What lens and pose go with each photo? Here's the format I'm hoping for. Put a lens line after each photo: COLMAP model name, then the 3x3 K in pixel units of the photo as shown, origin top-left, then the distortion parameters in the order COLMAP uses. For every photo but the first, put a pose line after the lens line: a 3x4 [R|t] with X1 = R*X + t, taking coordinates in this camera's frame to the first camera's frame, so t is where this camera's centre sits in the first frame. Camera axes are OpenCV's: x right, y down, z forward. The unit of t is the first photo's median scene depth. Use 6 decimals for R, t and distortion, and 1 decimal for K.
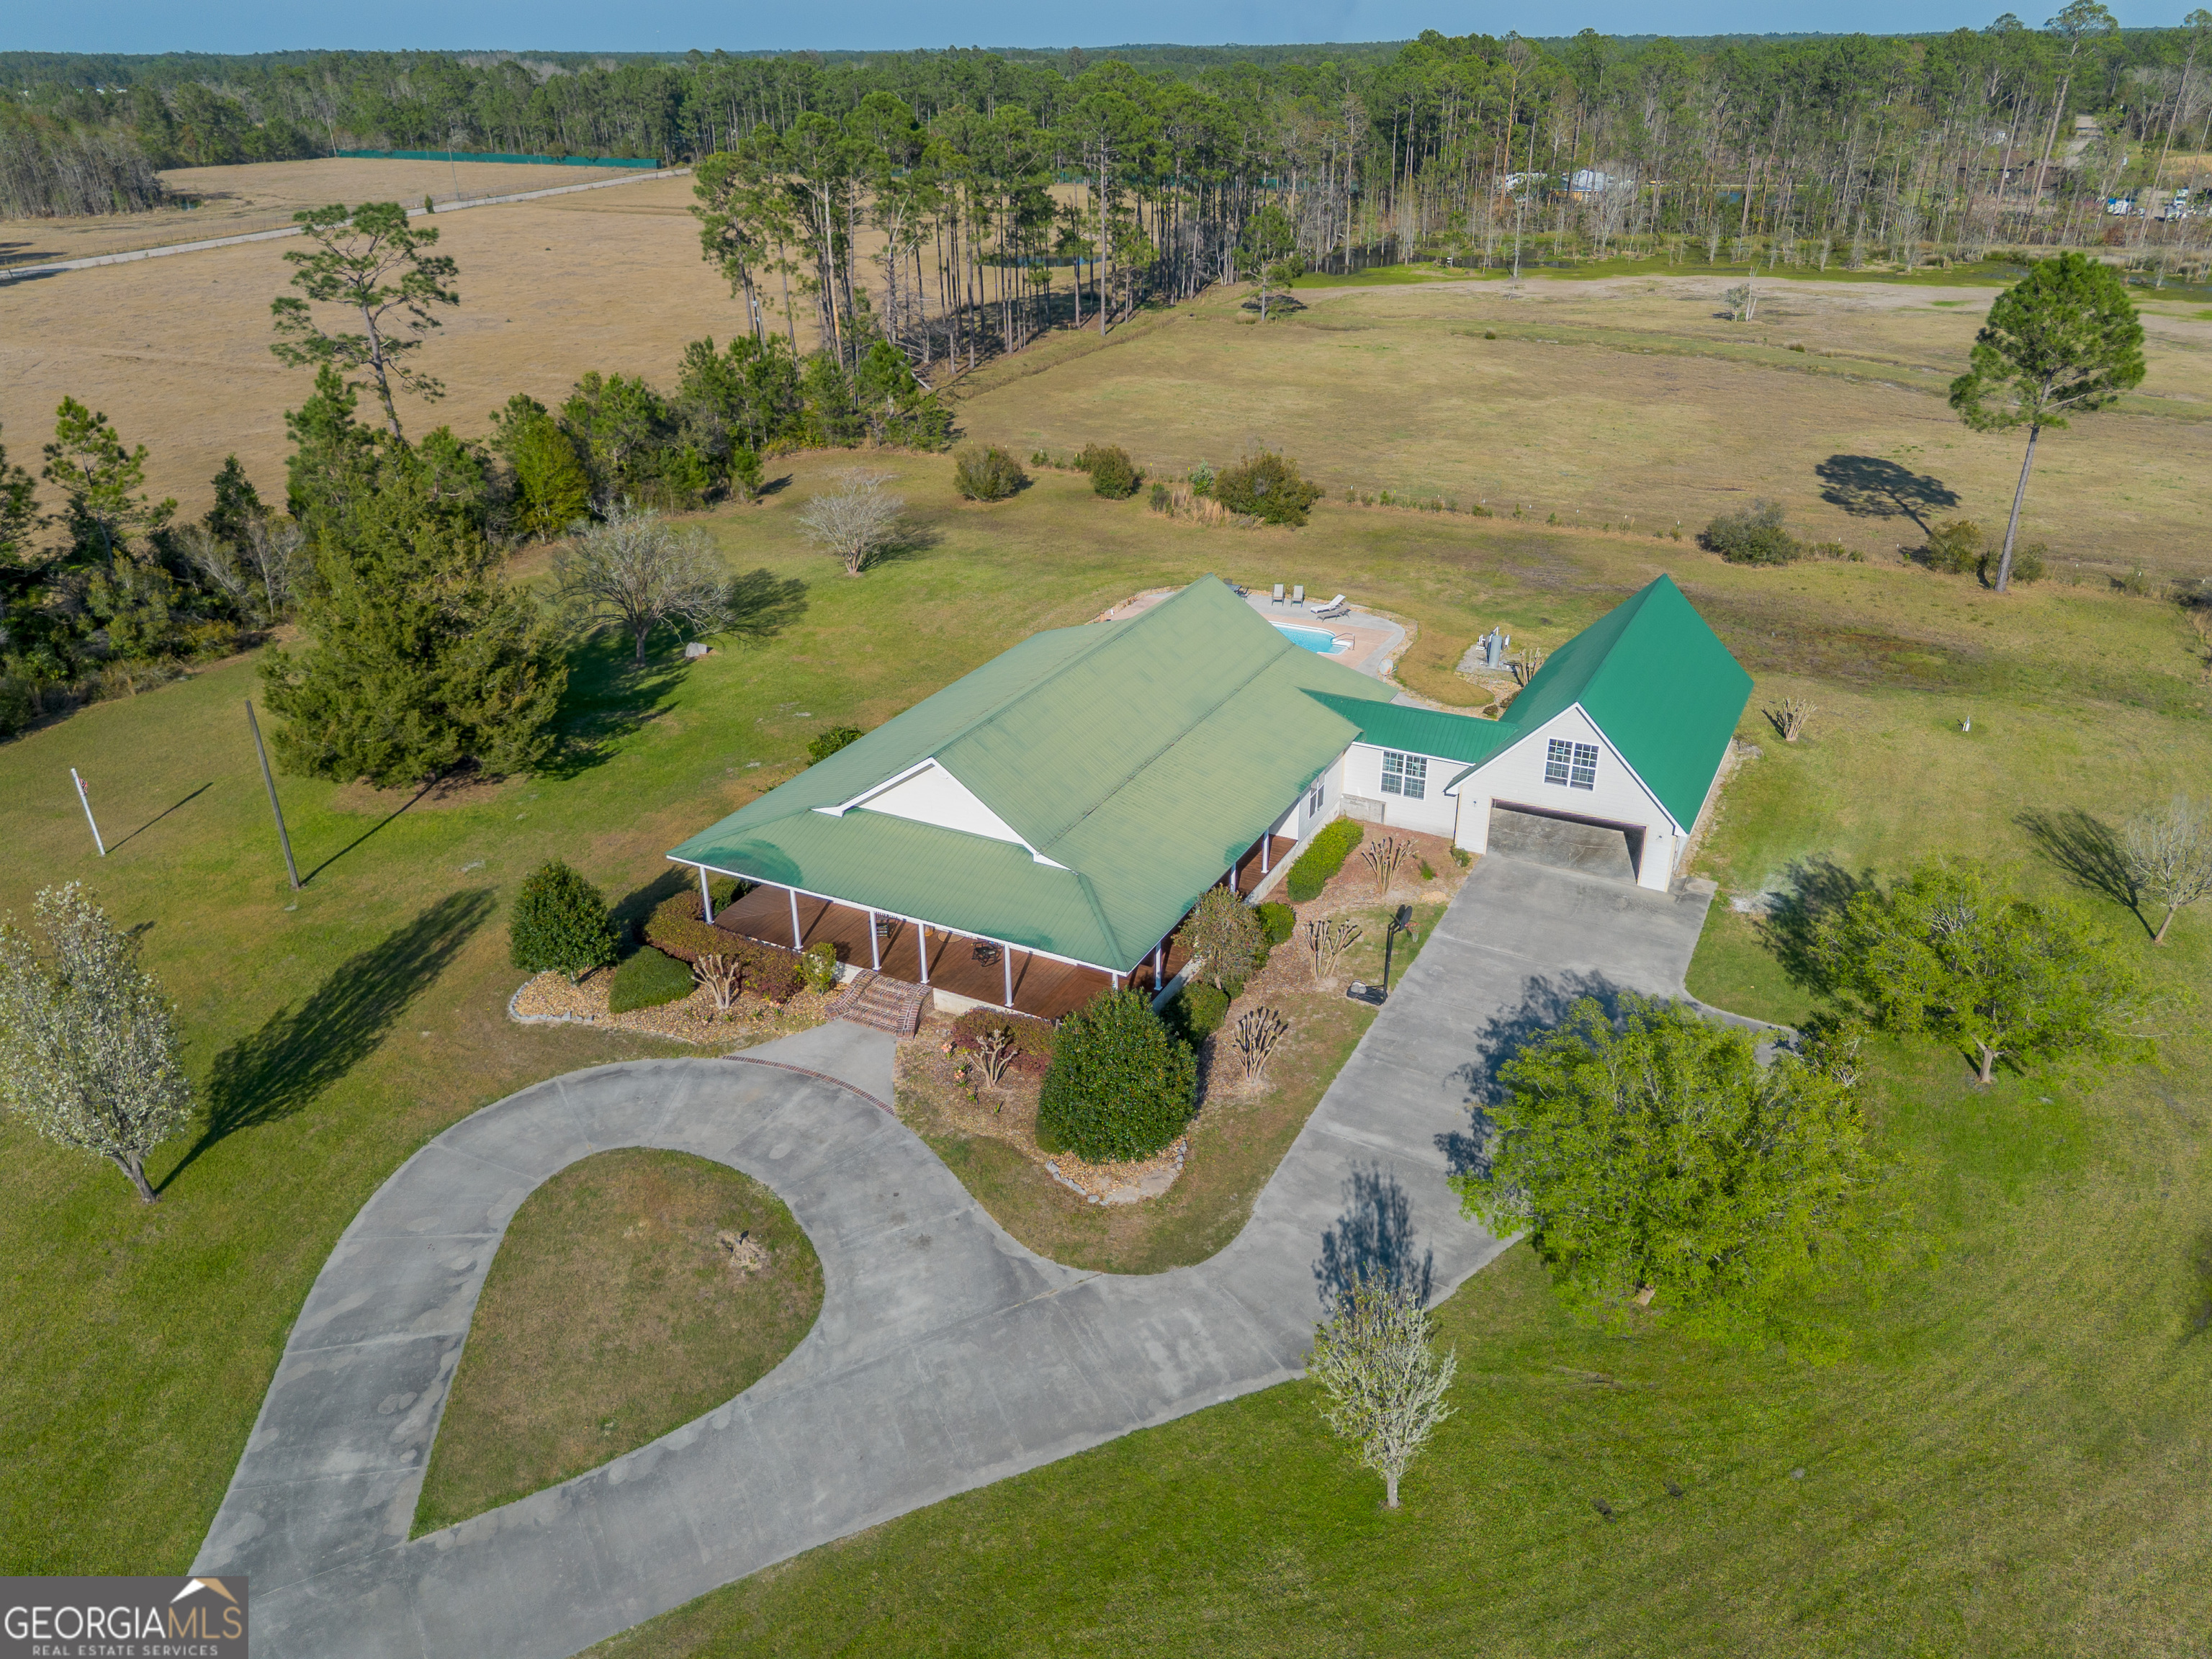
lens RADIAL K [[1568.4, 0, 1113.4], [0, 1568.4, 839.4], [0, 0, 1]] dist [0.050715, -0.032742]
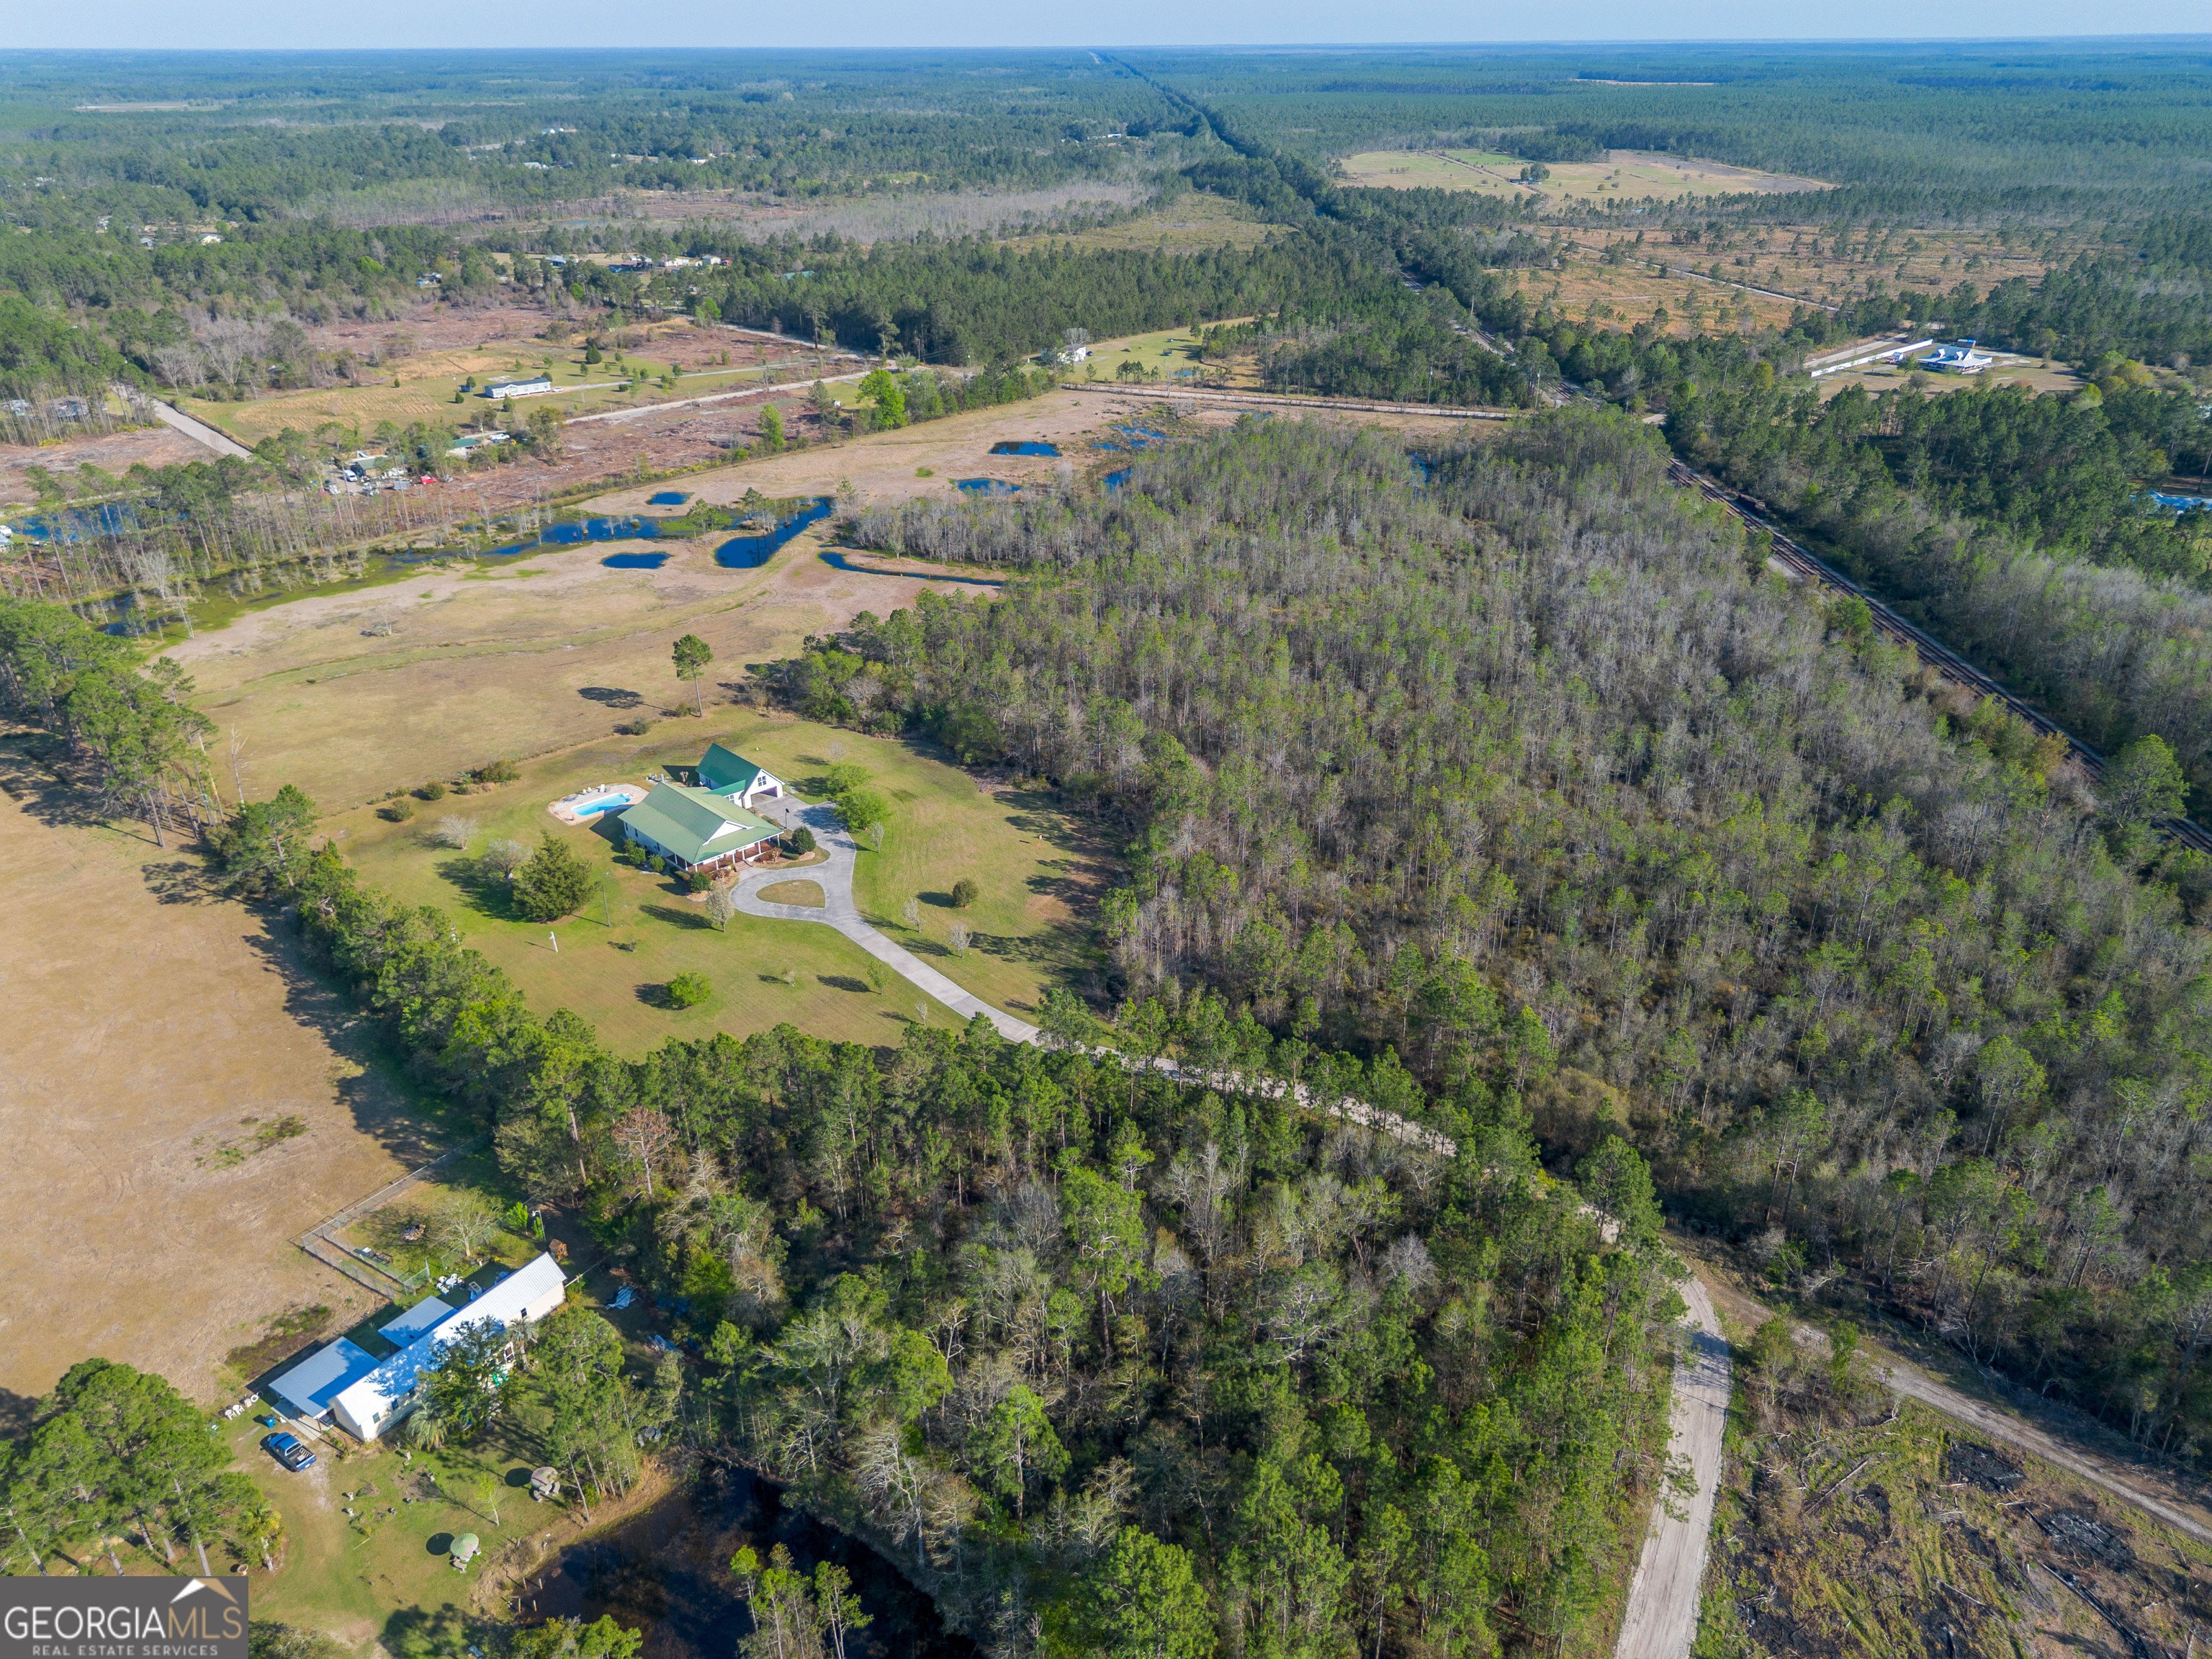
lens RADIAL K [[1579.9, 0, 1125.1], [0, 1579.9, 847.0], [0, 0, 1]] dist [0.056013, -0.029772]
pose [[0.319631, -0.419814, 0.849466, -4.428257], [0.419185, 0.866644, 0.270576, -0.890655], [-0.849776, 0.269599, 0.452987, -2.634922]]
